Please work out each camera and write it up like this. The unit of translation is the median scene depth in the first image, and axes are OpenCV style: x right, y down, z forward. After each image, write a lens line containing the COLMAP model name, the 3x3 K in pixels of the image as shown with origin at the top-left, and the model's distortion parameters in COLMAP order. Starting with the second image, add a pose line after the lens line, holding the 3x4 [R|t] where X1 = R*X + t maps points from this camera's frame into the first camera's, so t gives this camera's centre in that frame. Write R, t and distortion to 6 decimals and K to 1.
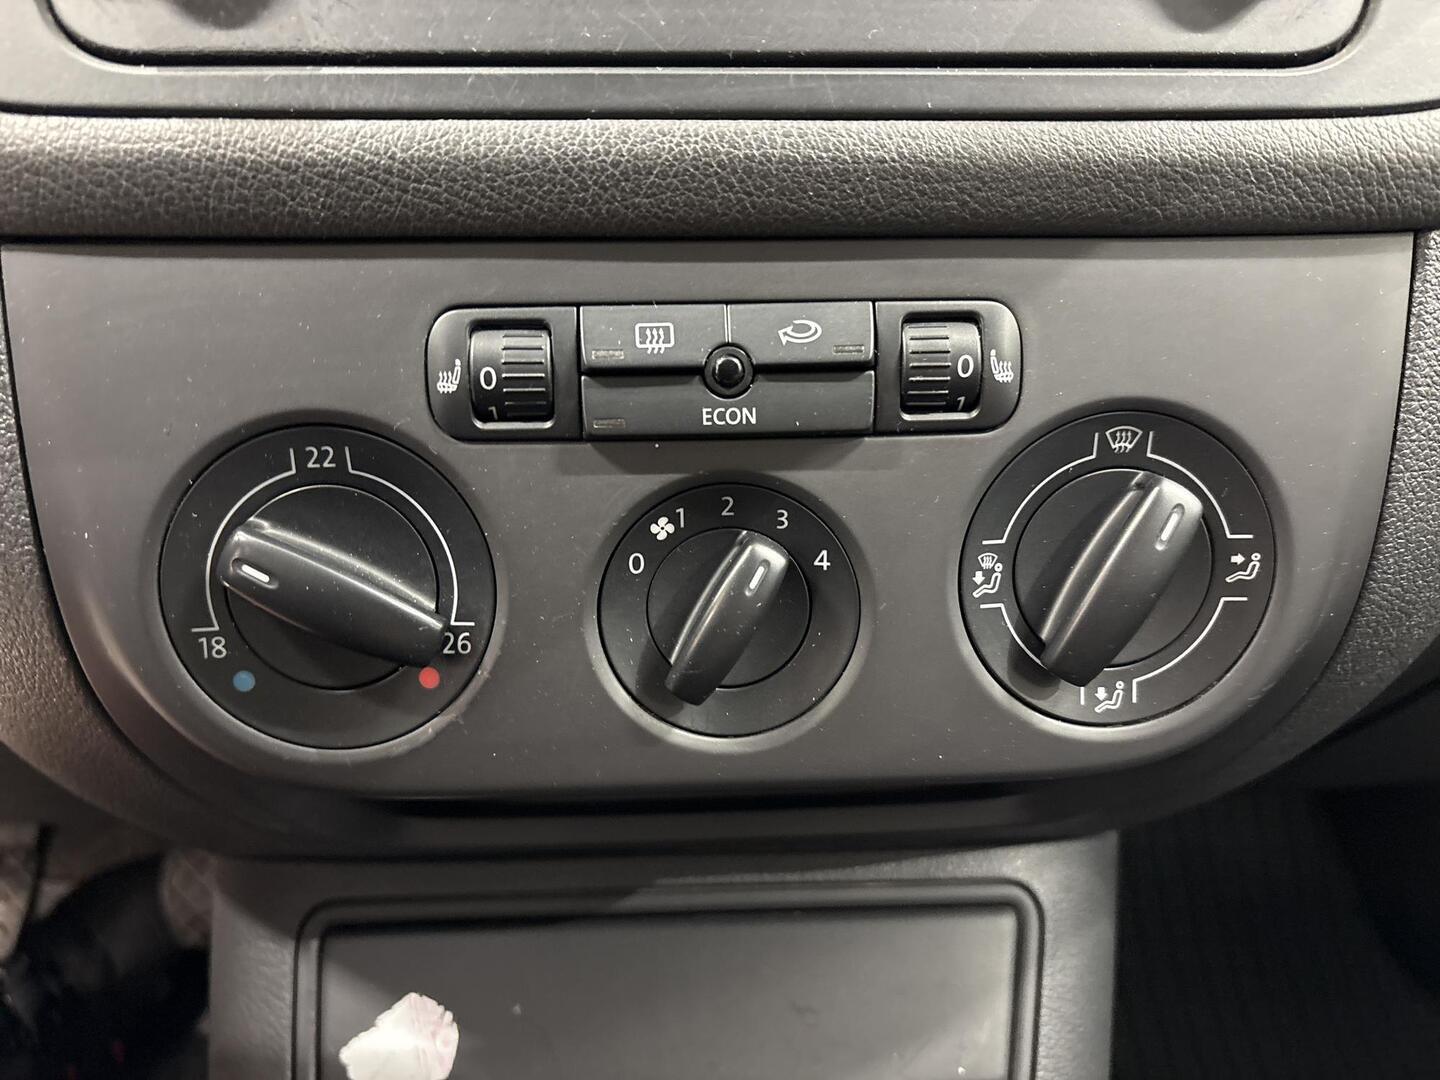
lens RADIAL K [[1116.6, 0, 722.8], [0, 1116.6, 541.5], [0, 0, 1]] dist [-0.005295, -0.000263]
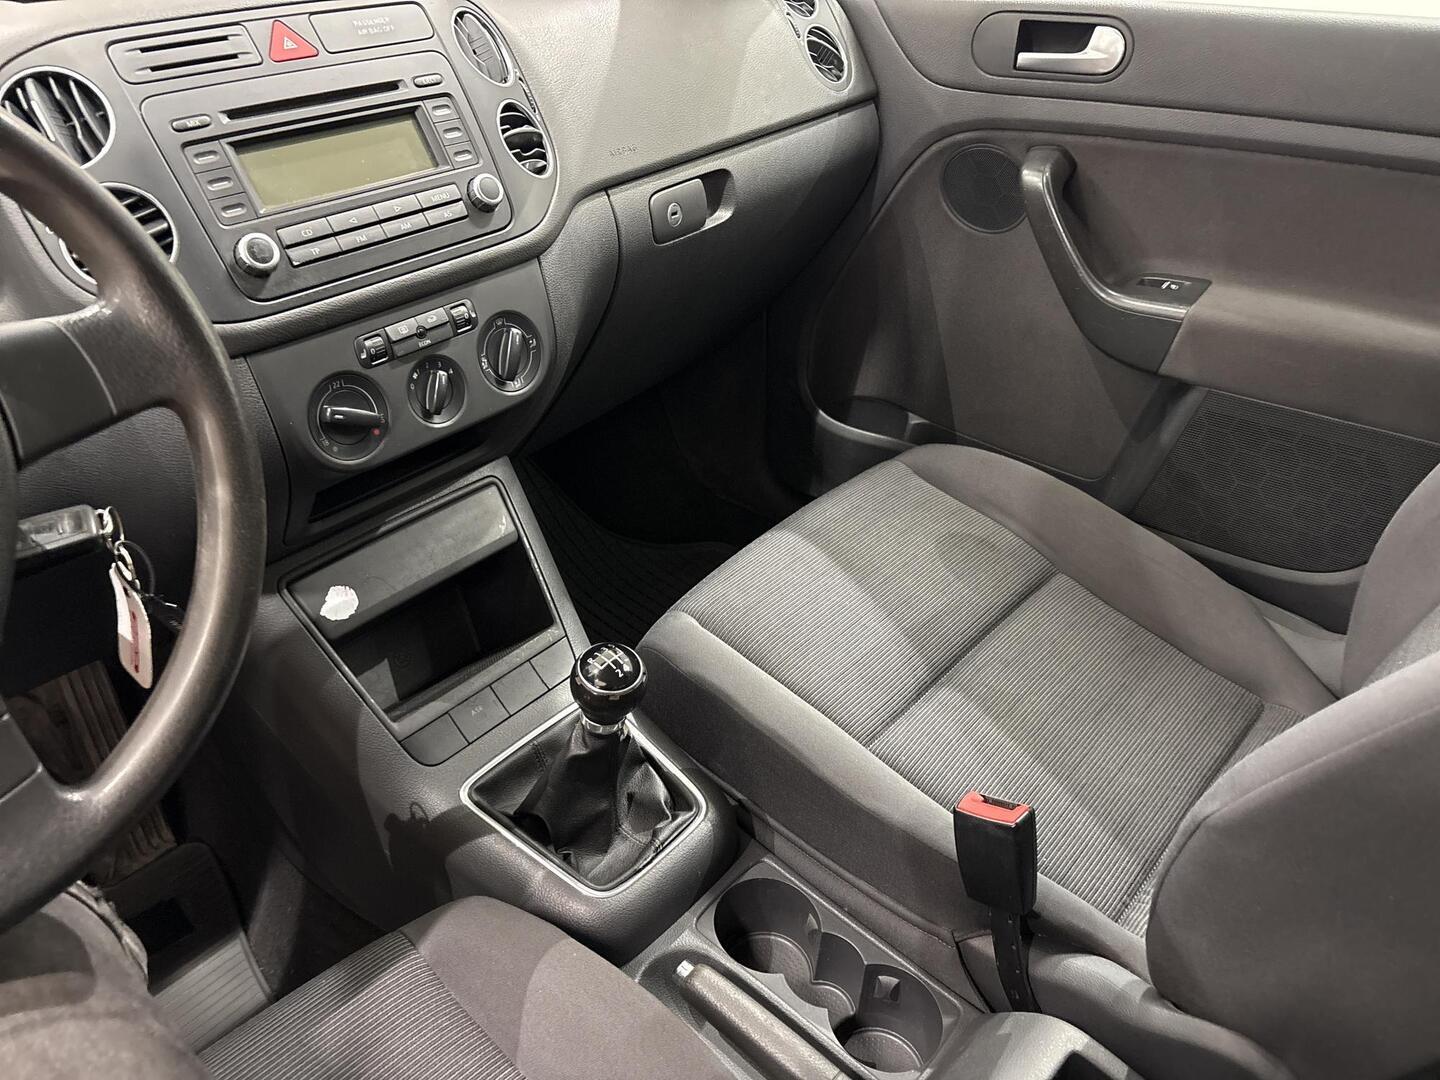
lens RADIAL K [[1116.6, 0, 720.5], [0, 1116.6, 538.7], [0, 0, 1]] dist [-0.005295, -0.000263]
pose [[0.684067, -0.398255, 0.611102, -1.985879], [0.324851, 0.916458, 0.233618, -0.055870], [-0.653088, 0.038706, 0.756292, -2.712916]]
